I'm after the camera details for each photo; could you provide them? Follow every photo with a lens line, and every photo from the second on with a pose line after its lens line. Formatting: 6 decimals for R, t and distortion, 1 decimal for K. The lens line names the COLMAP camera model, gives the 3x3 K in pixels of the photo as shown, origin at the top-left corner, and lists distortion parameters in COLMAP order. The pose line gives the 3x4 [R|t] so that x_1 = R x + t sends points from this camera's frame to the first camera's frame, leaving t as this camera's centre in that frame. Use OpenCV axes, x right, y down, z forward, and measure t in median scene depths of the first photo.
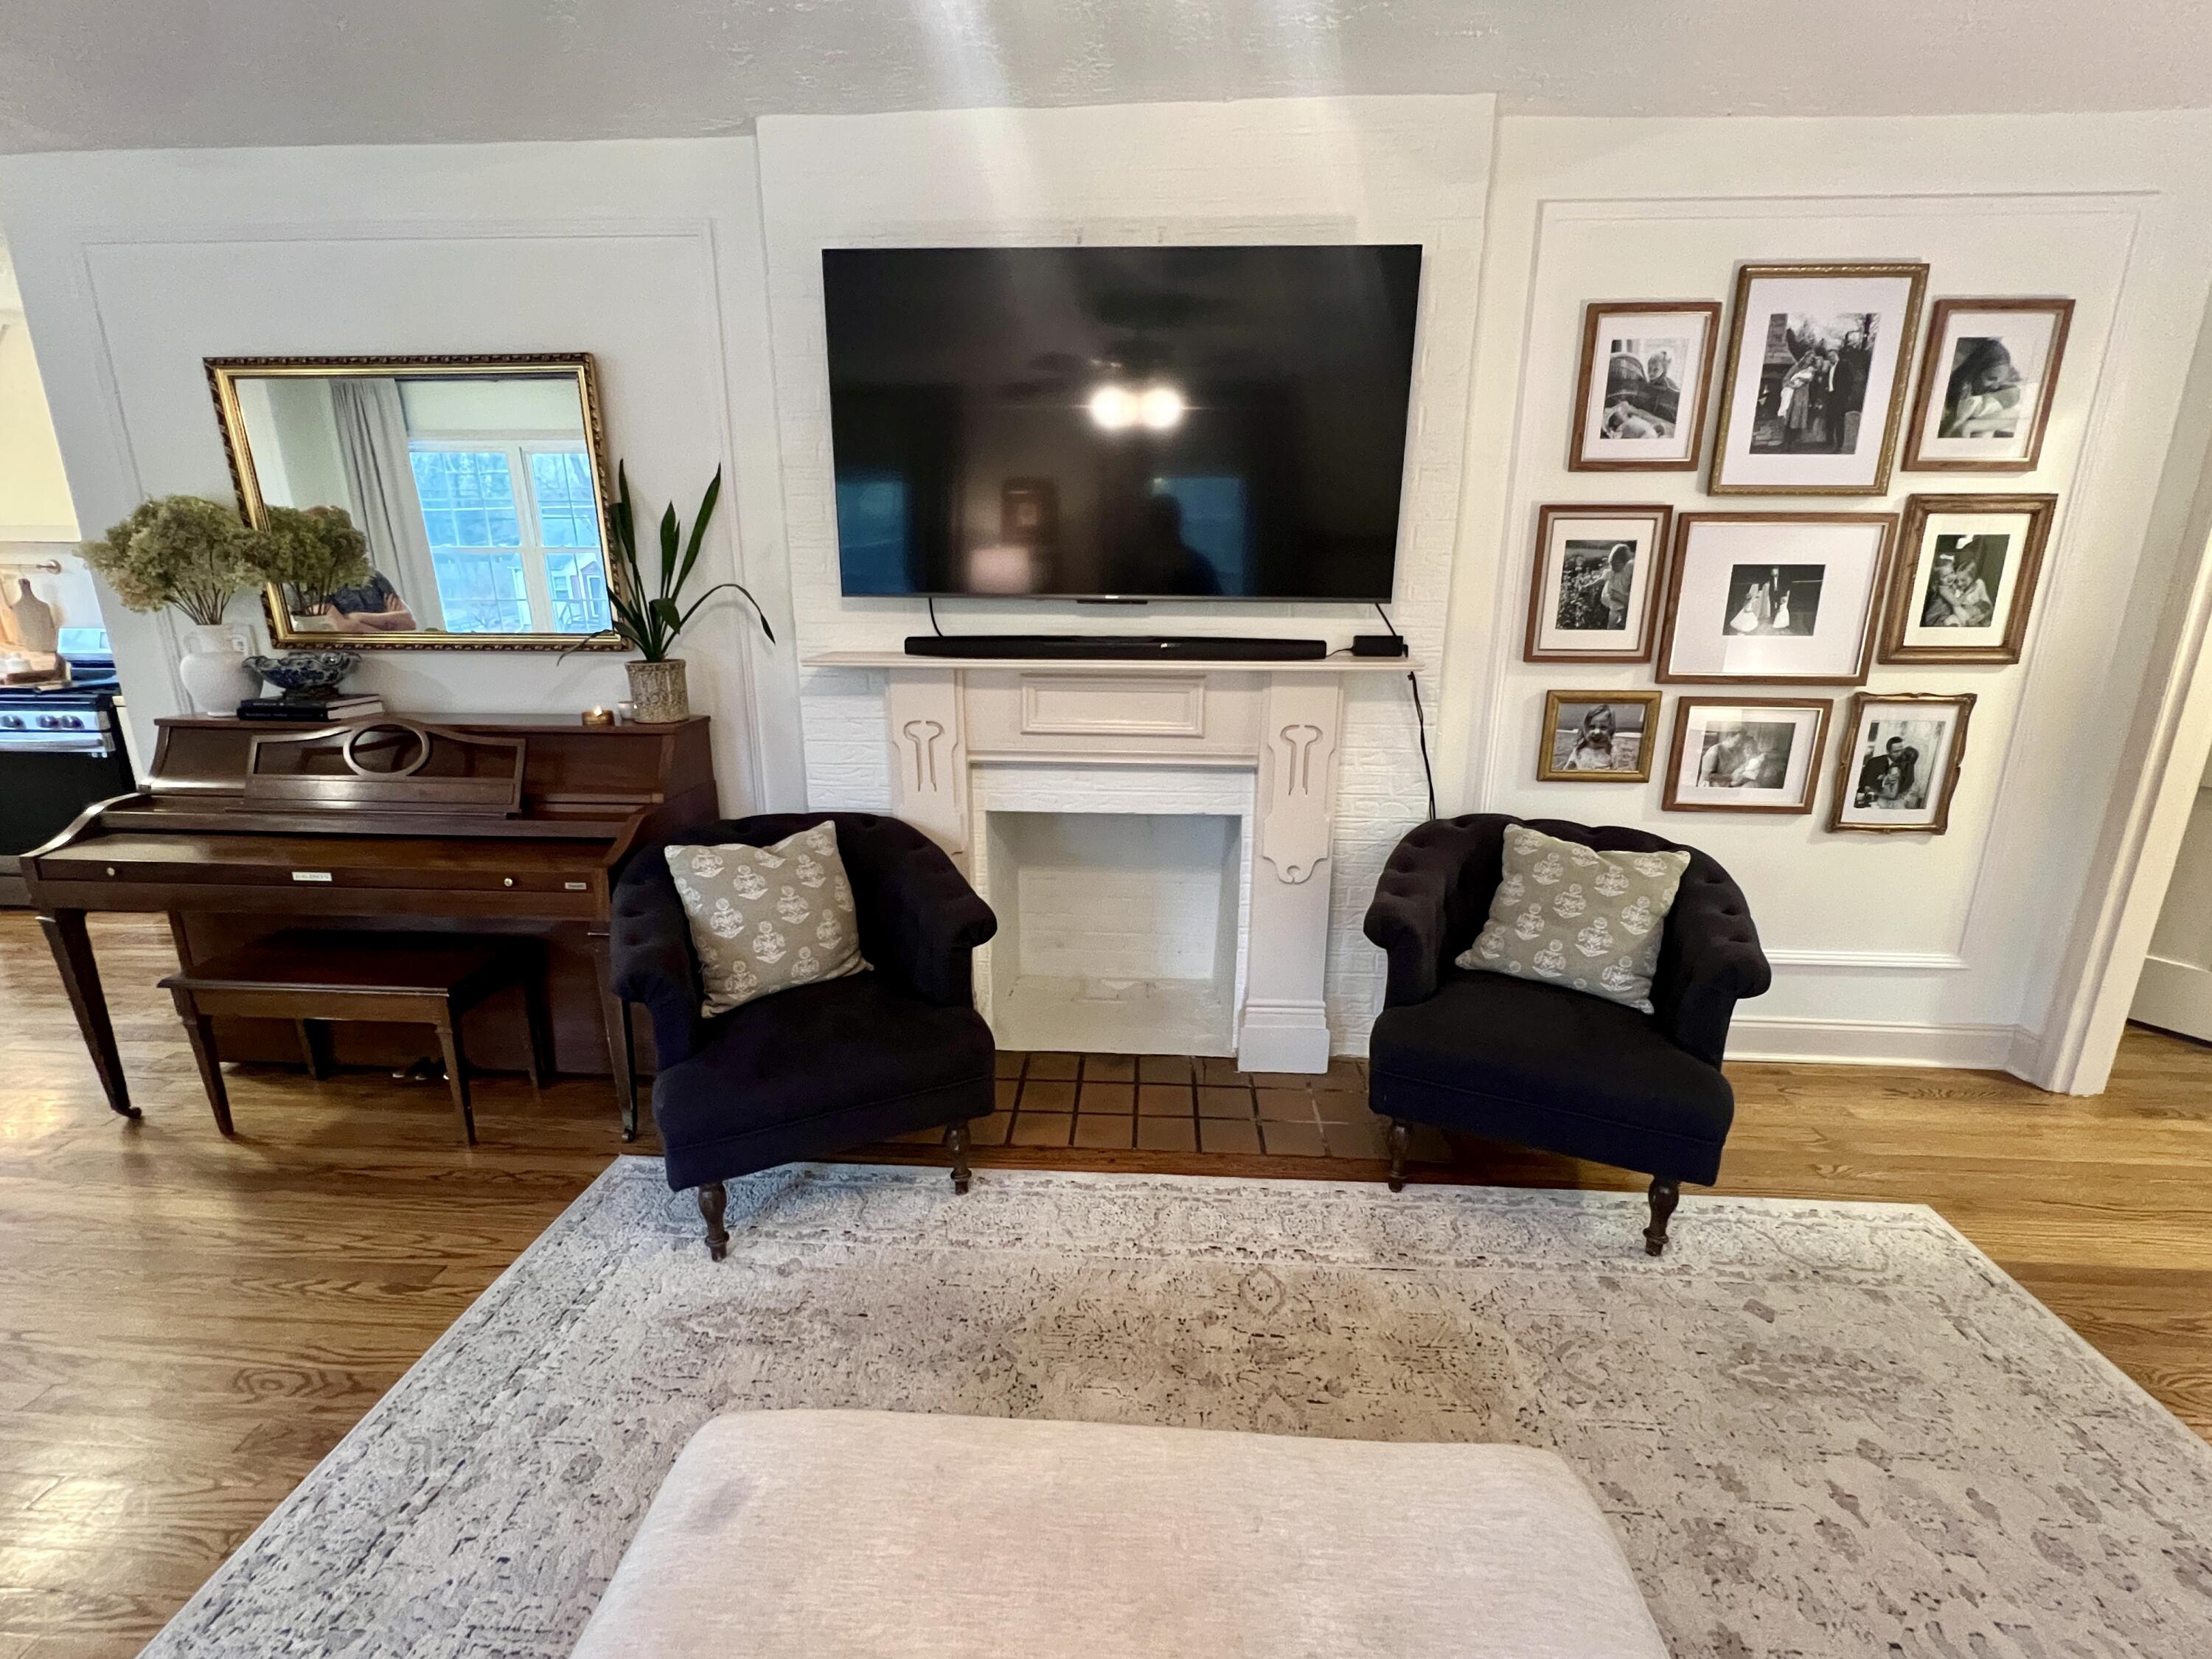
lens RADIAL K [[982.4, 0, 1105.3], [0, 982.4, 824.8], [0, 0, 1]] dist [-0.000699, 0.000414]
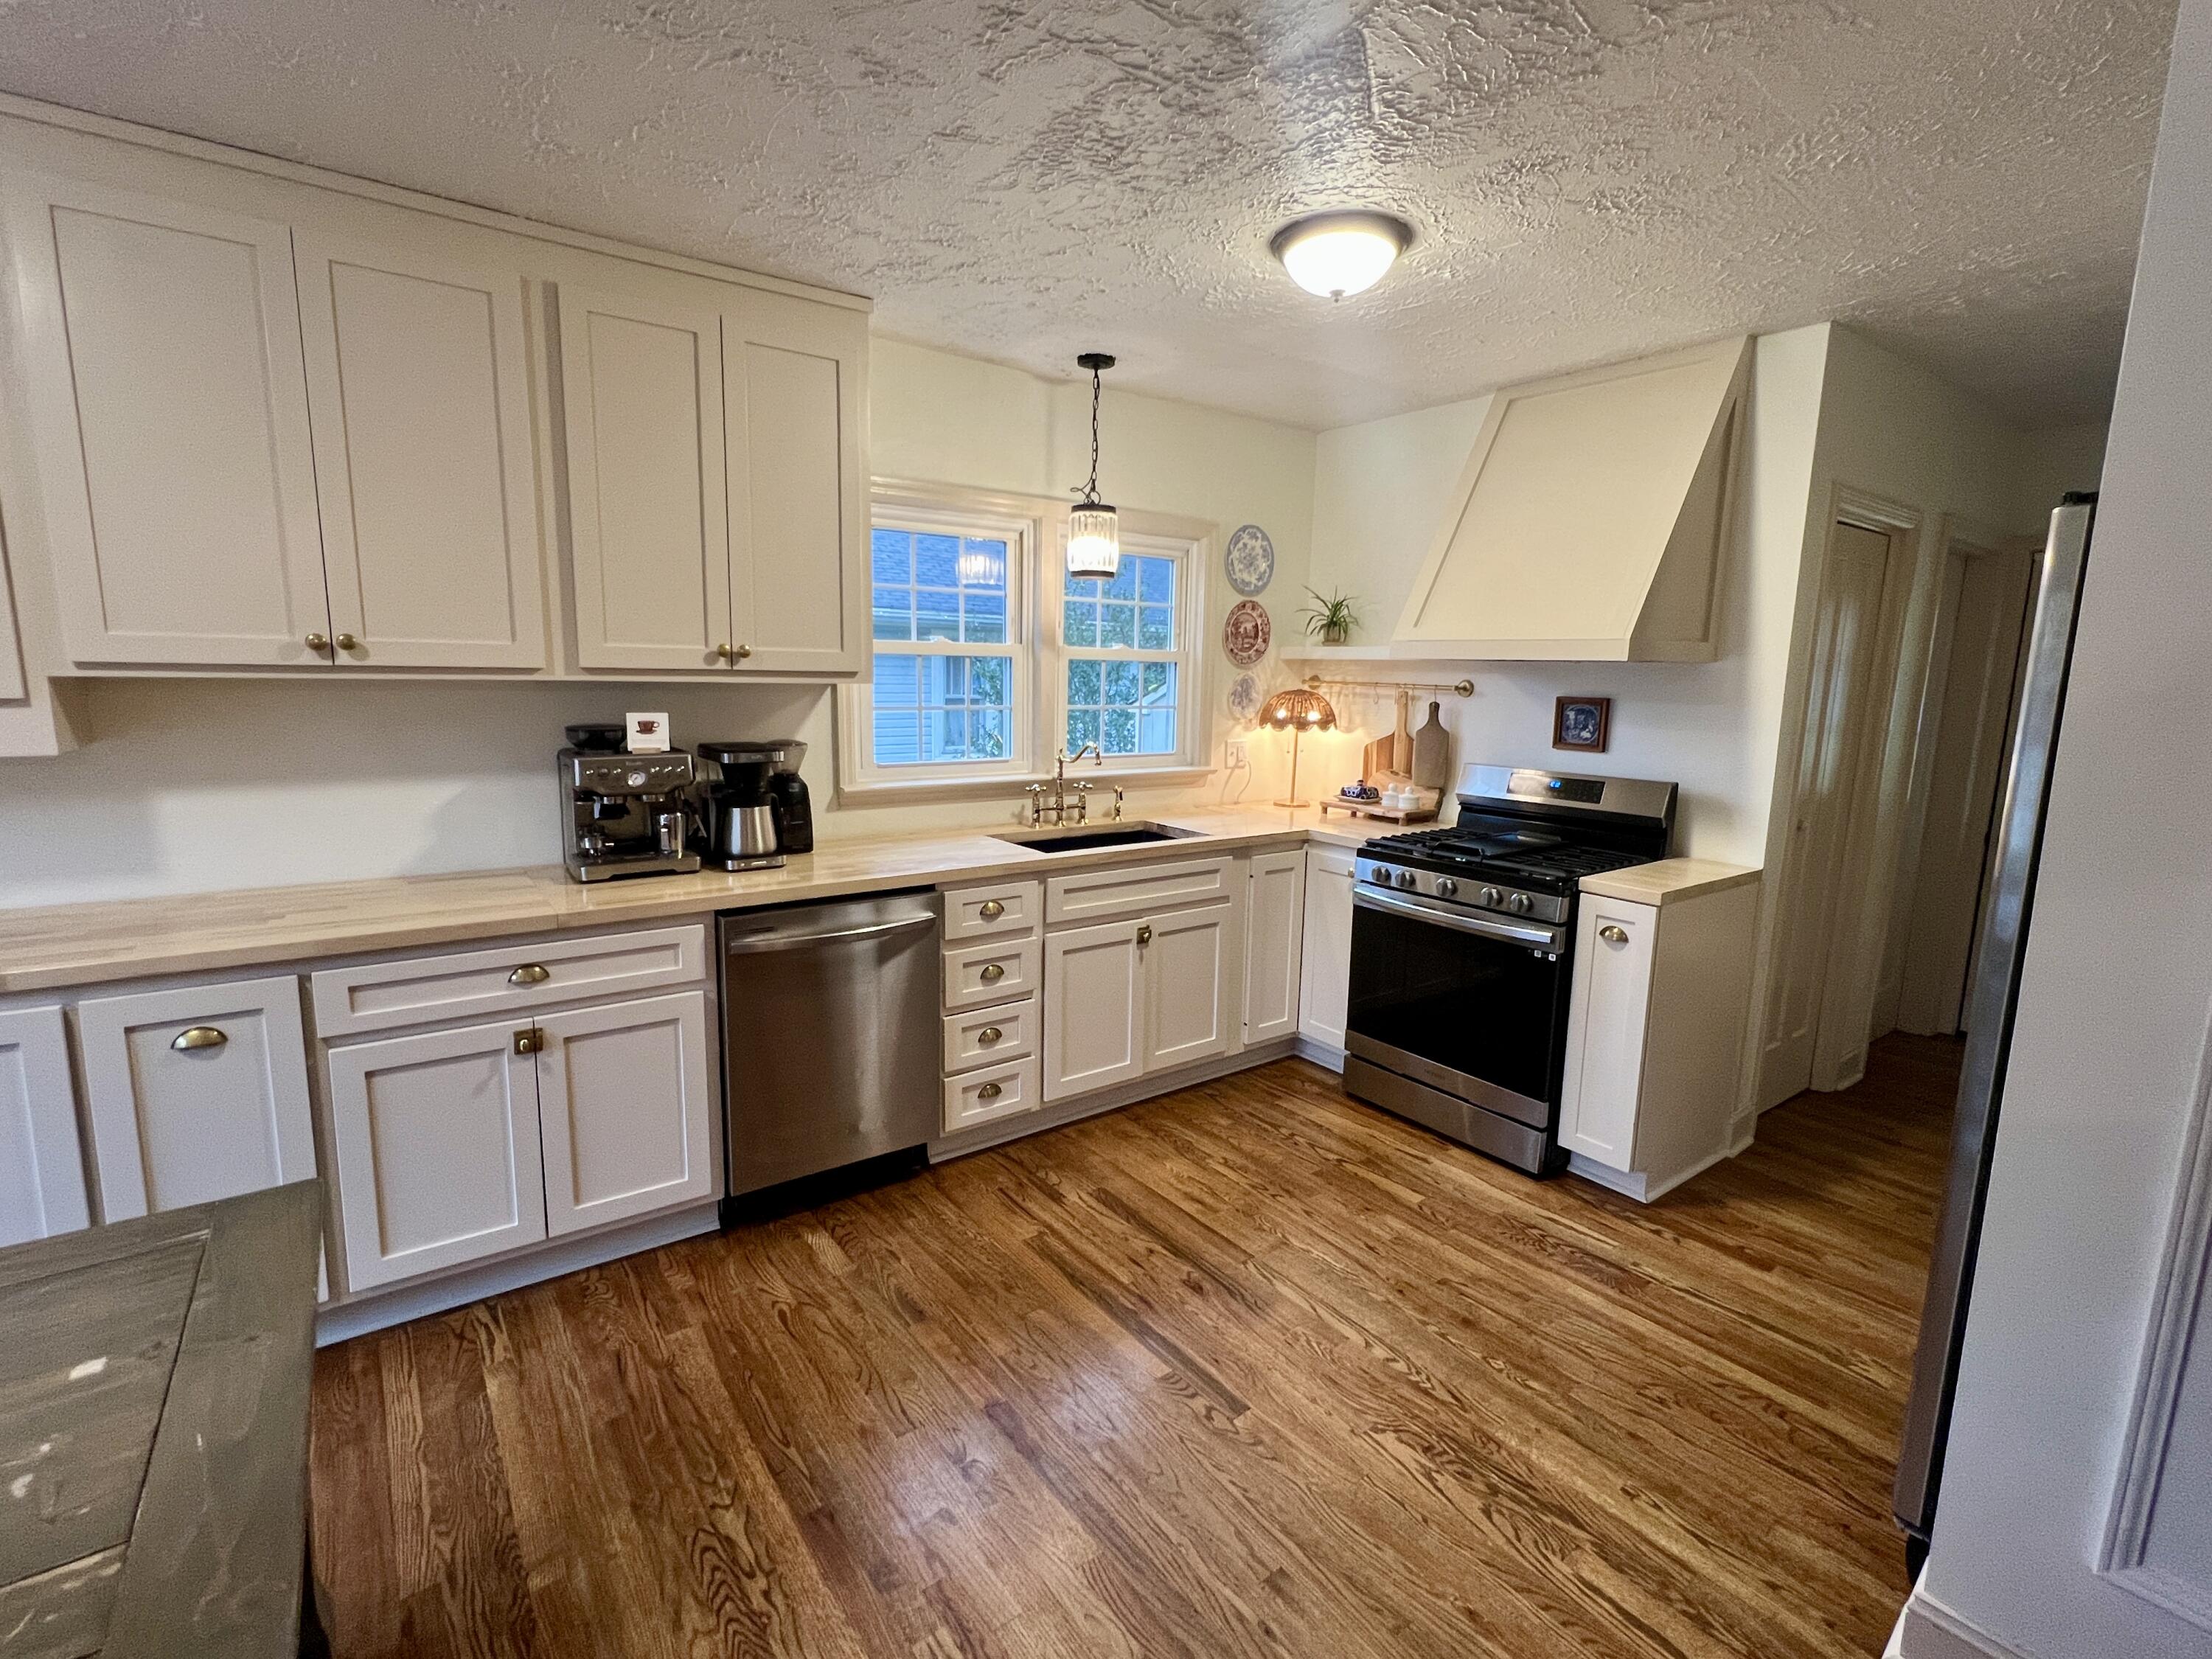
lens RADIAL K [[982.4, 0, 1095.9], [0, 982.4, 825.8], [0, 0, 1]] dist [-0.000699, 0.000414]
pose [[0.629999, 0.132354, -0.765235, -0.623326], [-0.214210, 0.976759, -0.007415, -0.078287], [0.746469, 0.168592, 0.643709, 0.263194]]
